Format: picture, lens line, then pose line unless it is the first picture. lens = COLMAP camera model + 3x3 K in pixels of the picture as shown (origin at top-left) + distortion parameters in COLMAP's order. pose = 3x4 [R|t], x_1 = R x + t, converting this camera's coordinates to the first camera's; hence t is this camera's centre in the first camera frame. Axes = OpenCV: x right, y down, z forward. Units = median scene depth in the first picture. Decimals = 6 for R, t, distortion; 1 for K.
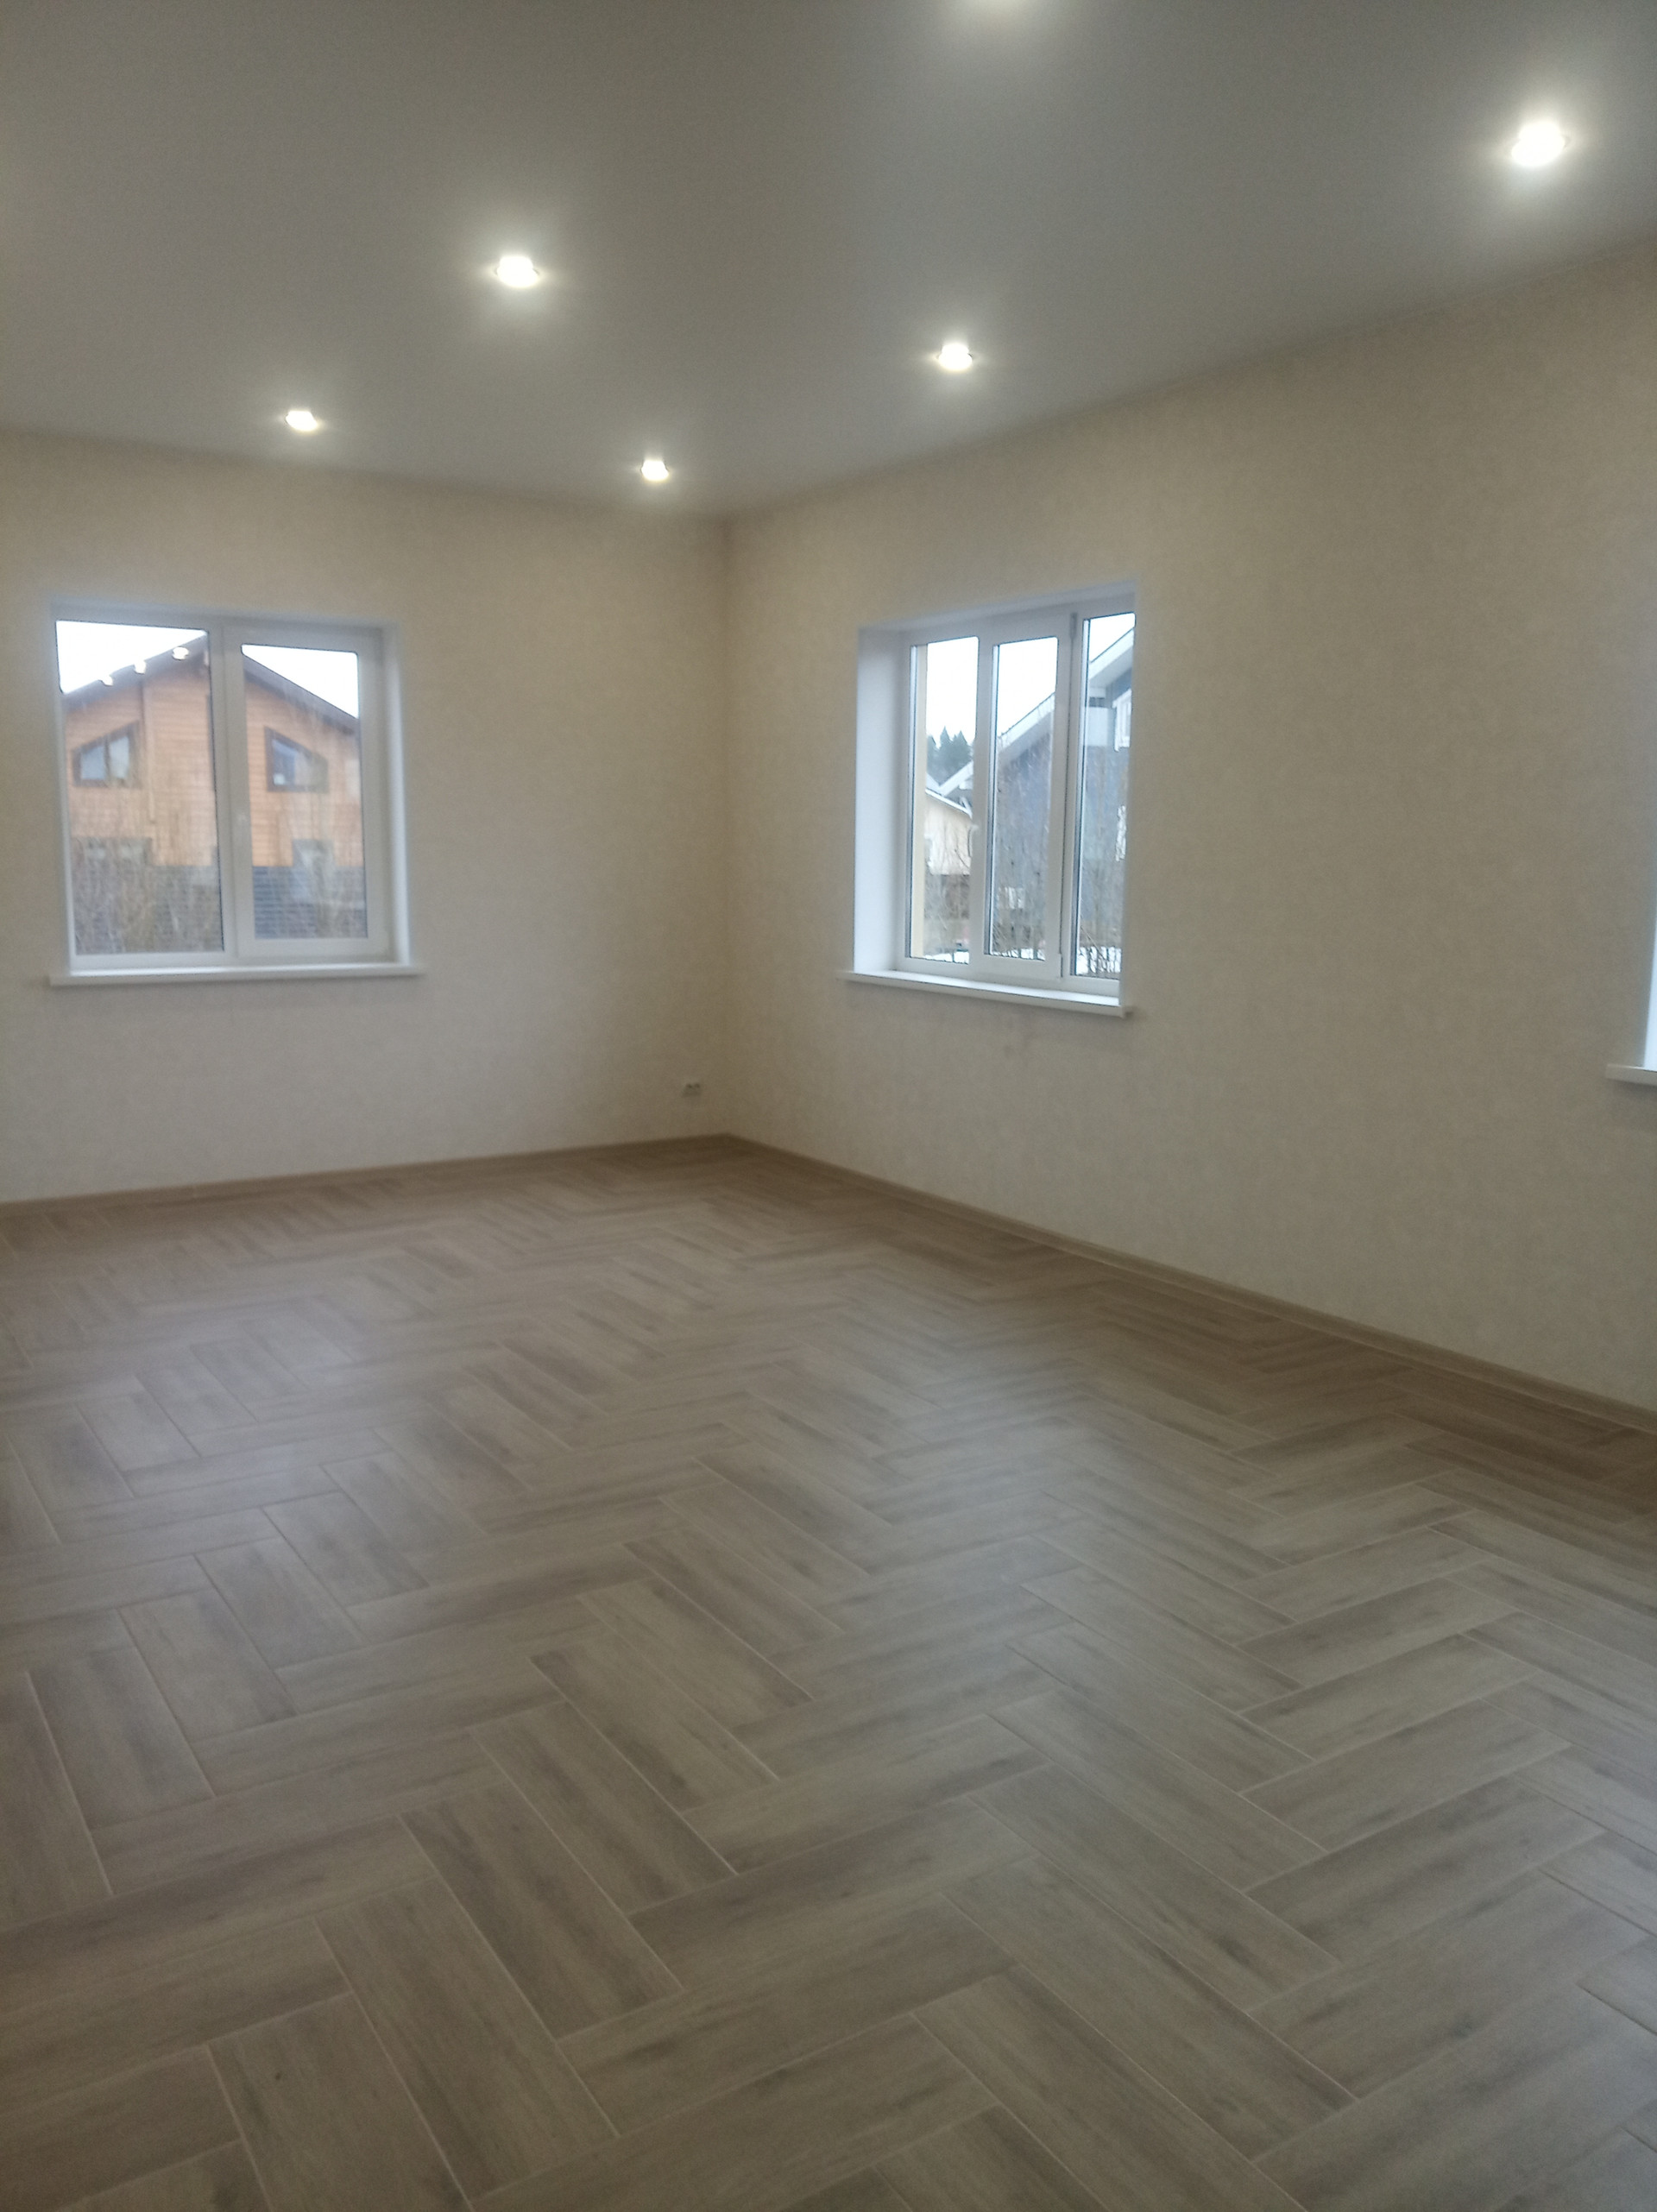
lens RADIAL K [[1713.1, 0, 835.6], [0, 1713.1, 1107.6], [0, 0, 1]] dist [-0.009890, 0.001175]
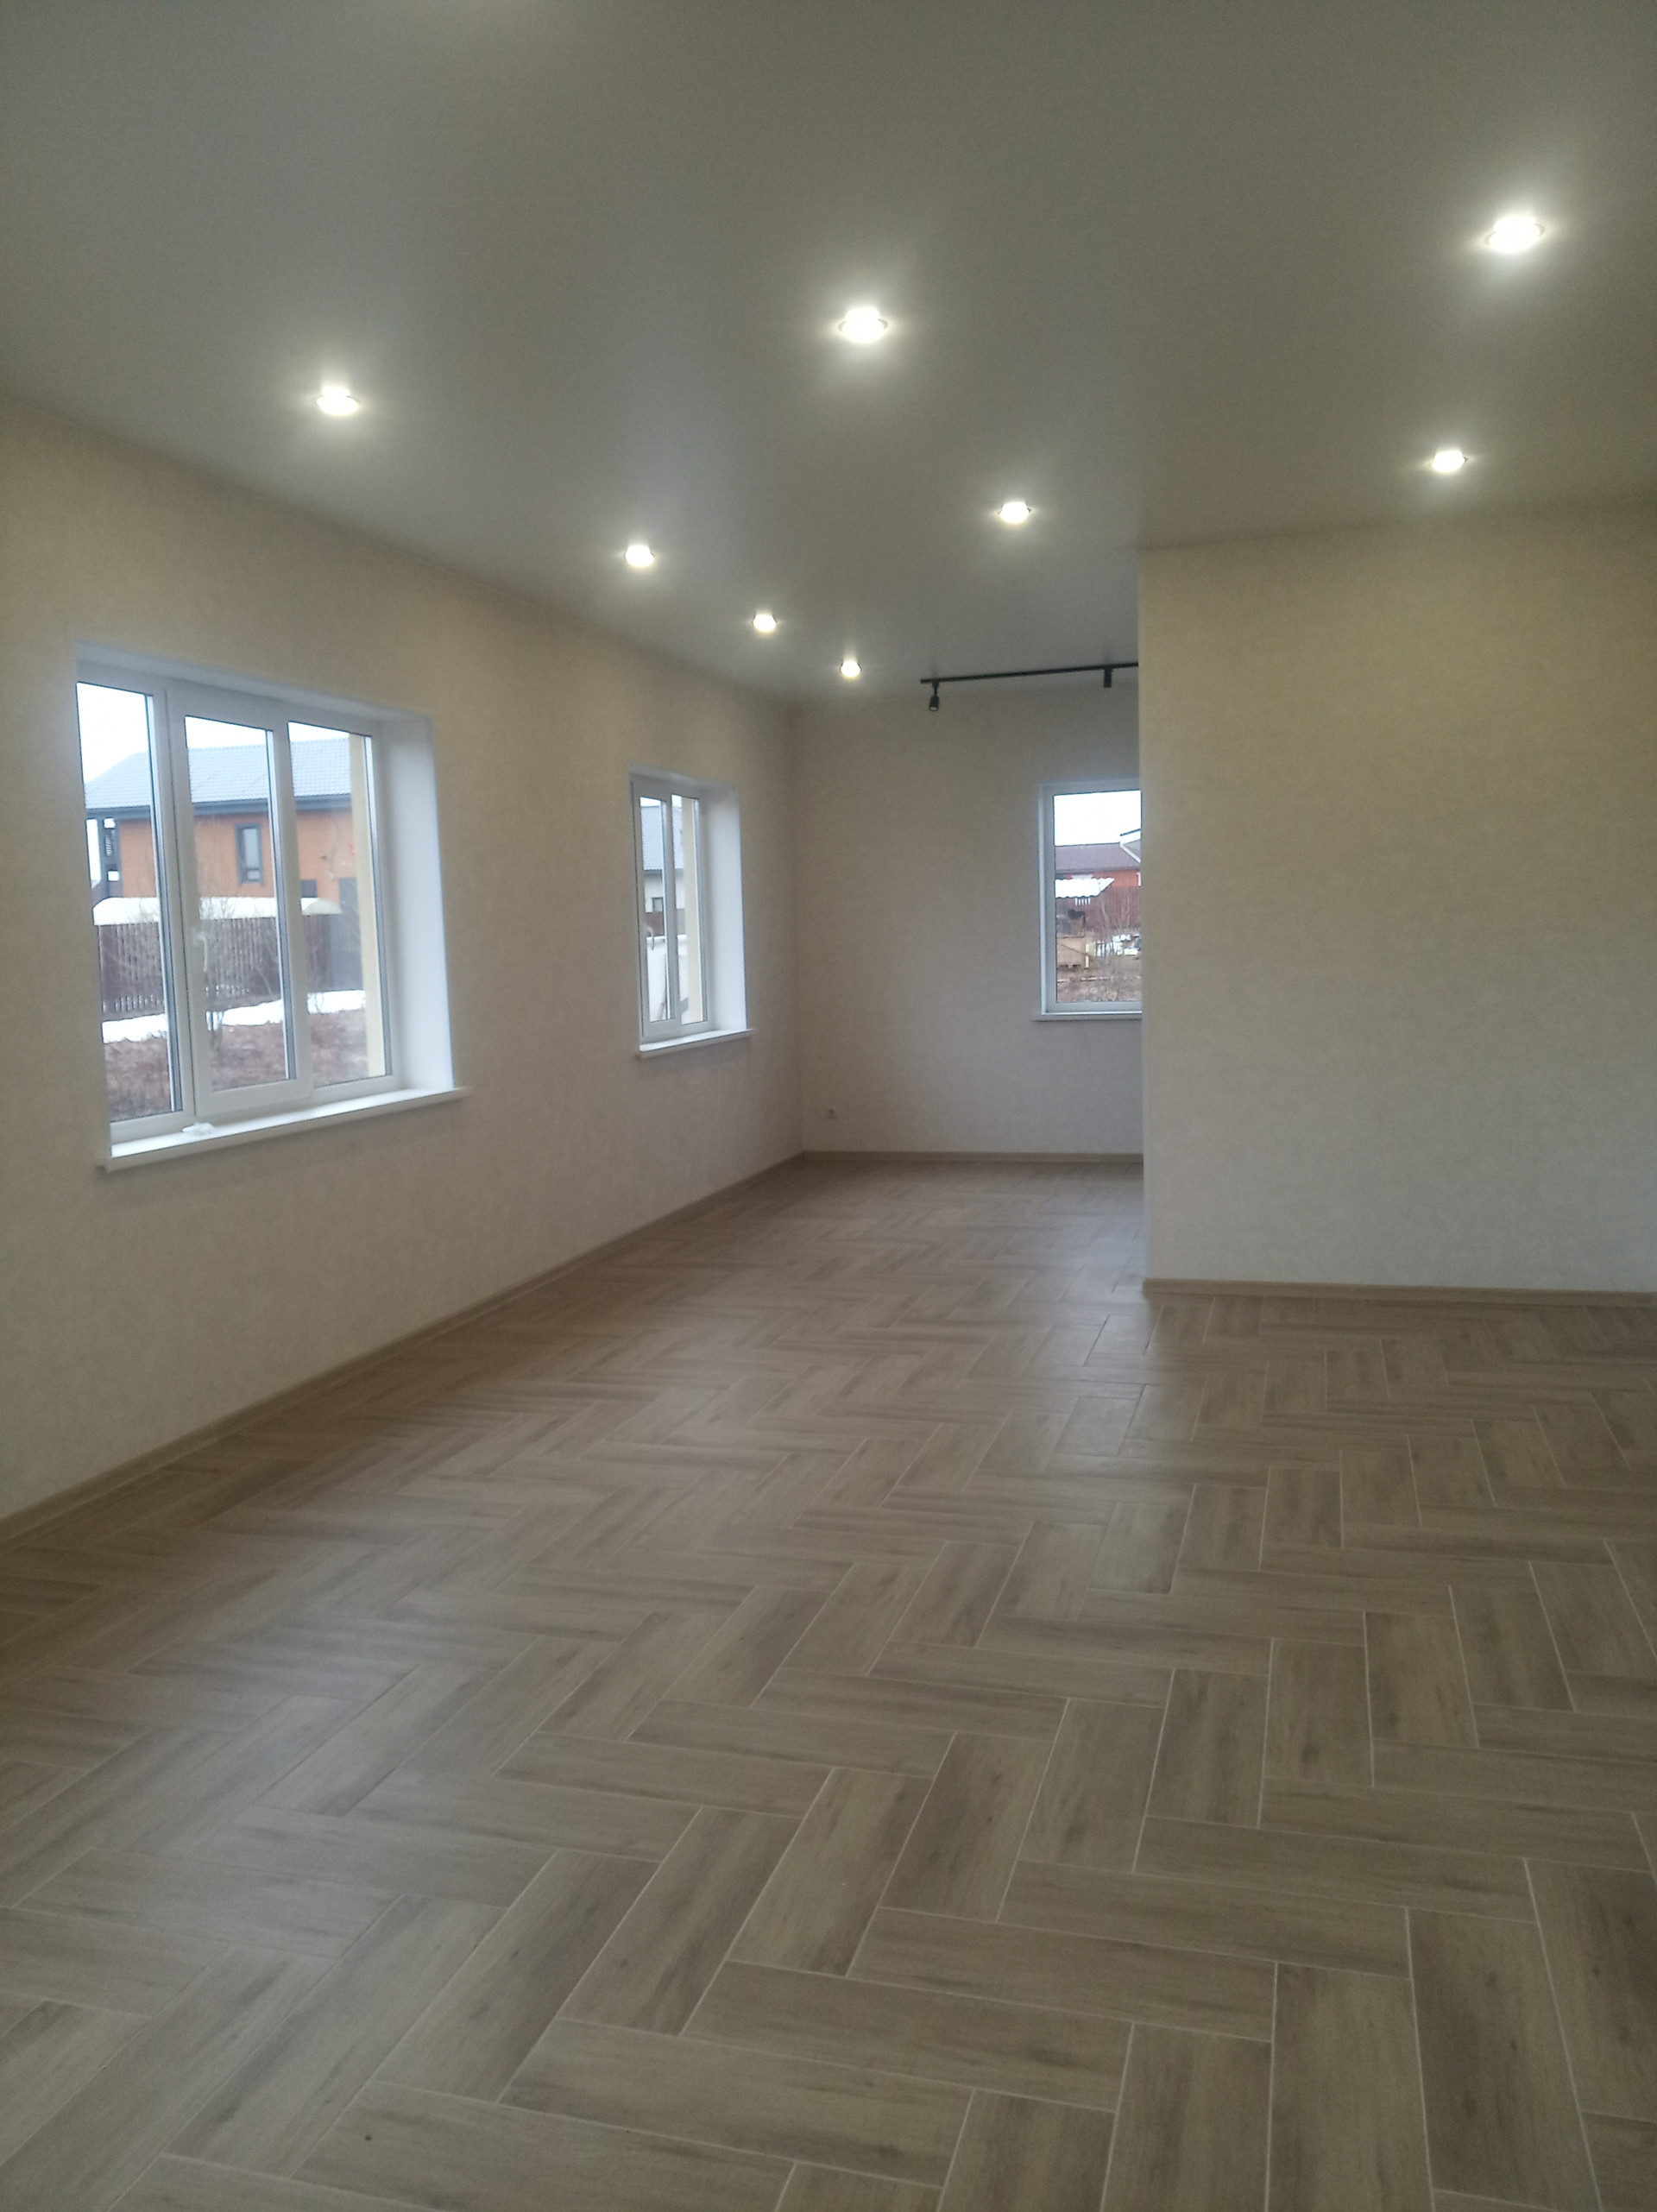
lens RADIAL K [[1713.1, 0, 830.4], [0, 1713.1, 1108.2], [0, 0, 1]] dist [-0.009890, 0.001175]
pose [[-0.658428, -0.065325, 0.749803, -0.828083], [0.144094, 0.966857, 0.210769, -0.272528], [-0.738721, 0.246819, -0.627193, 1.693640]]
